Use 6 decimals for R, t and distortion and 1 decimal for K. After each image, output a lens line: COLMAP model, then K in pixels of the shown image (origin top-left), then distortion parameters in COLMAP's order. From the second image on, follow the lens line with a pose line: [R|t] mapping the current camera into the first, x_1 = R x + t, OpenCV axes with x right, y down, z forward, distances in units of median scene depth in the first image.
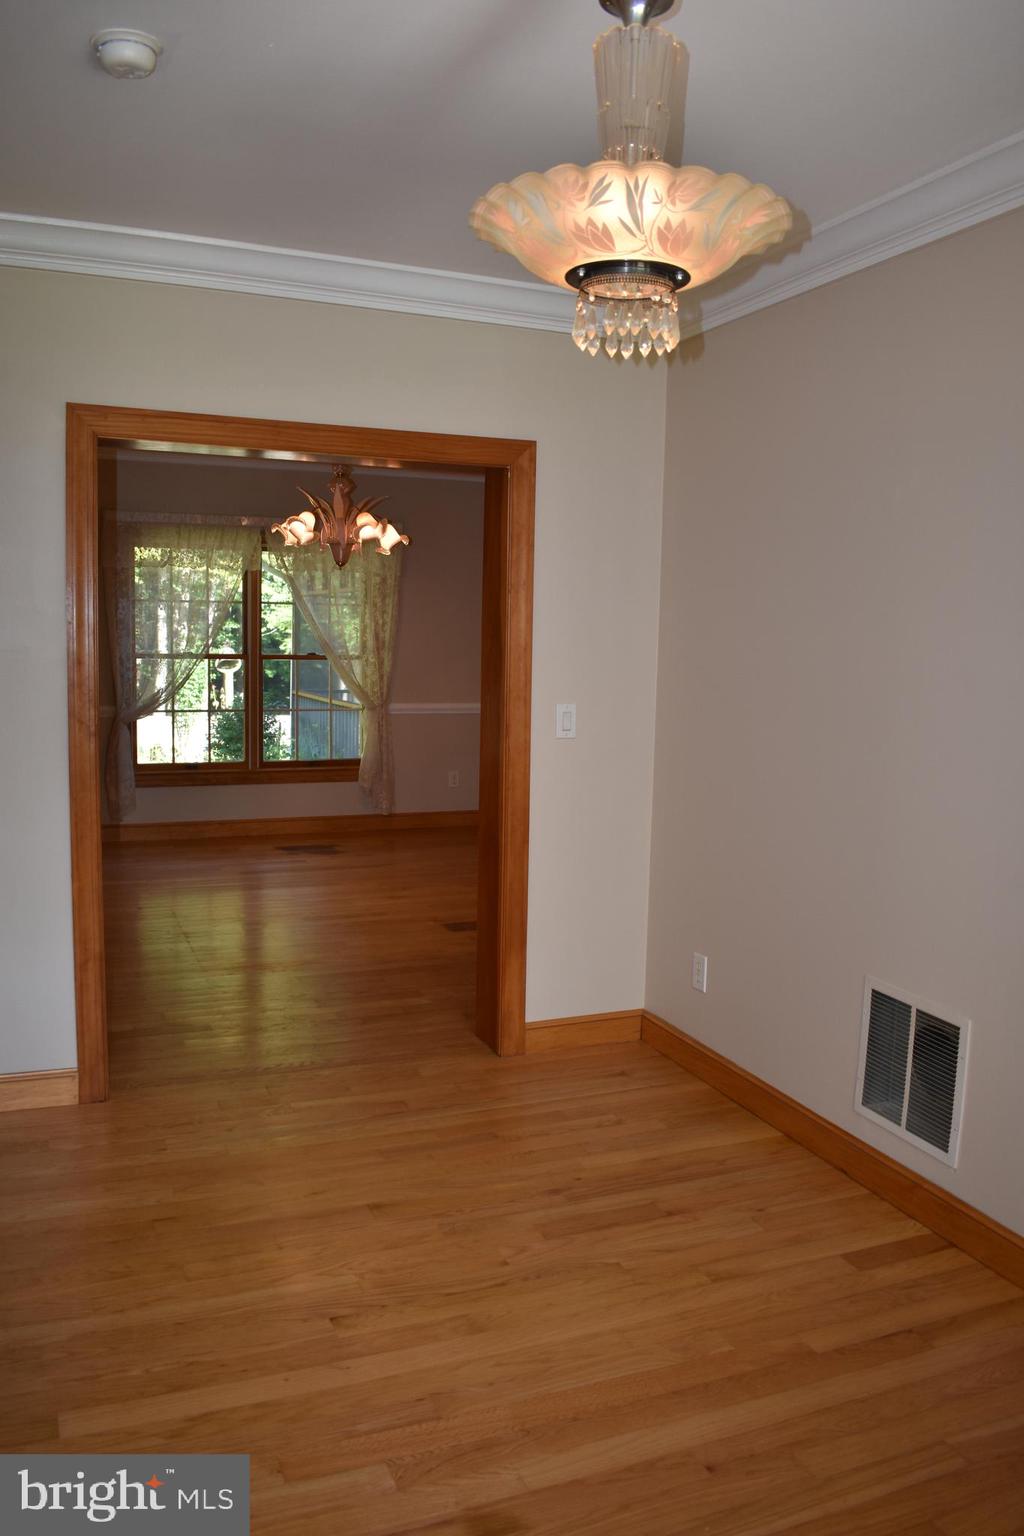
lens RADIAL K [[1234.3, 0, 503.3], [0, 1234.3, 776.8], [0, 0, 1]] dist [-0.086431, 0.008465]
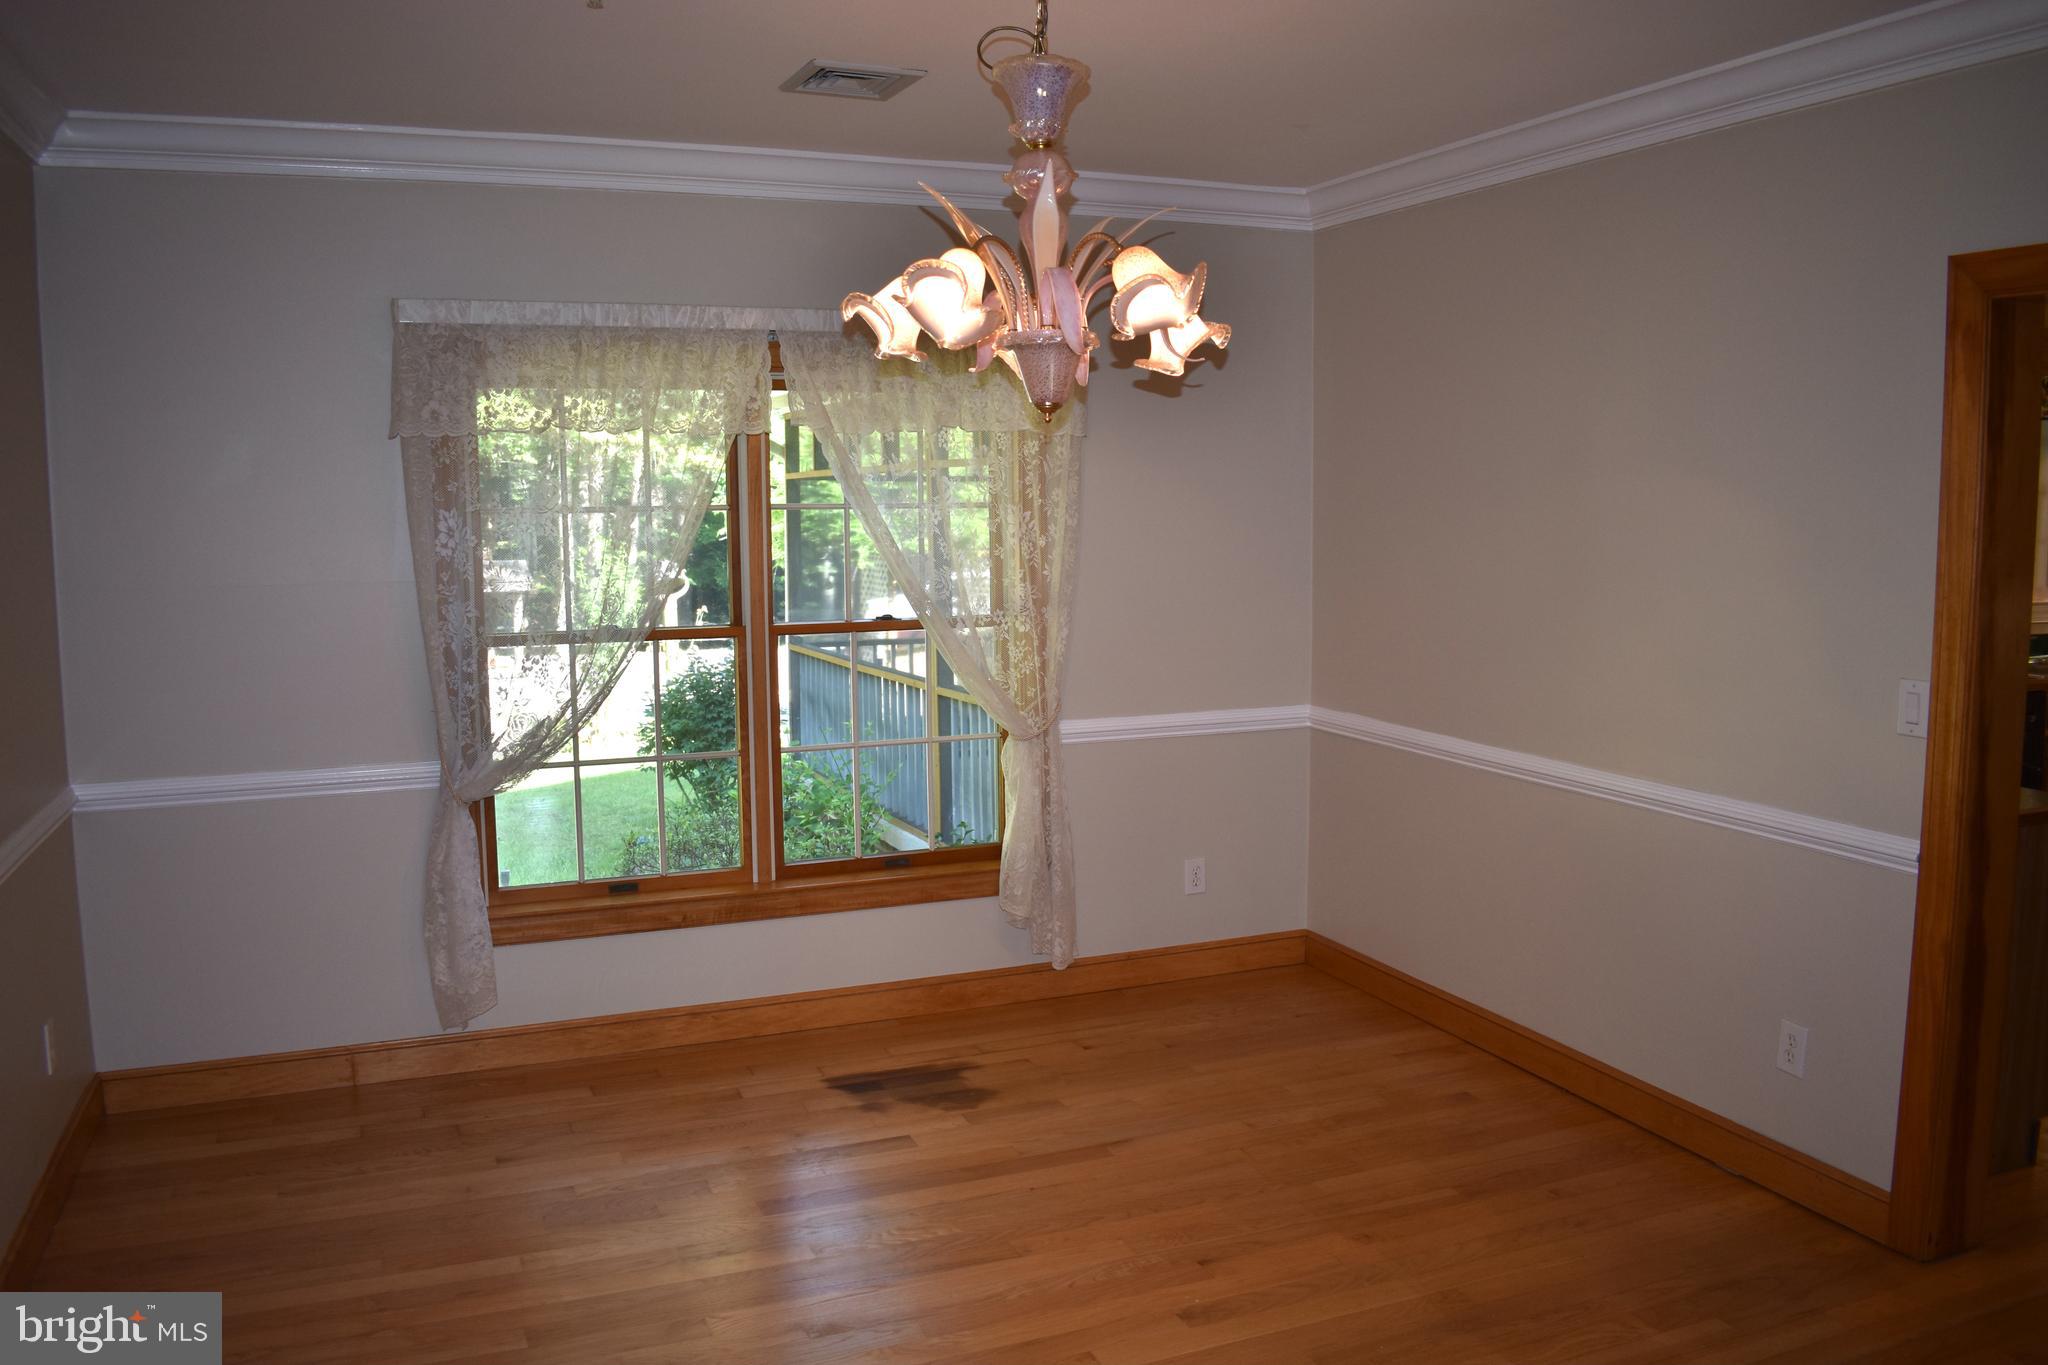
lens RADIAL K [[1645.7, 0, 1038.0], [0, 1645.7, 673.8], [0, 0, 1]] dist [-0.086431, 0.008465]
pose [[0.999550, -0.029995, 0.000137, -0.107332], [0.029994, 0.999430, -0.015508, -0.072841], [0.000328, 0.015505, 0.999880, 0.429465]]
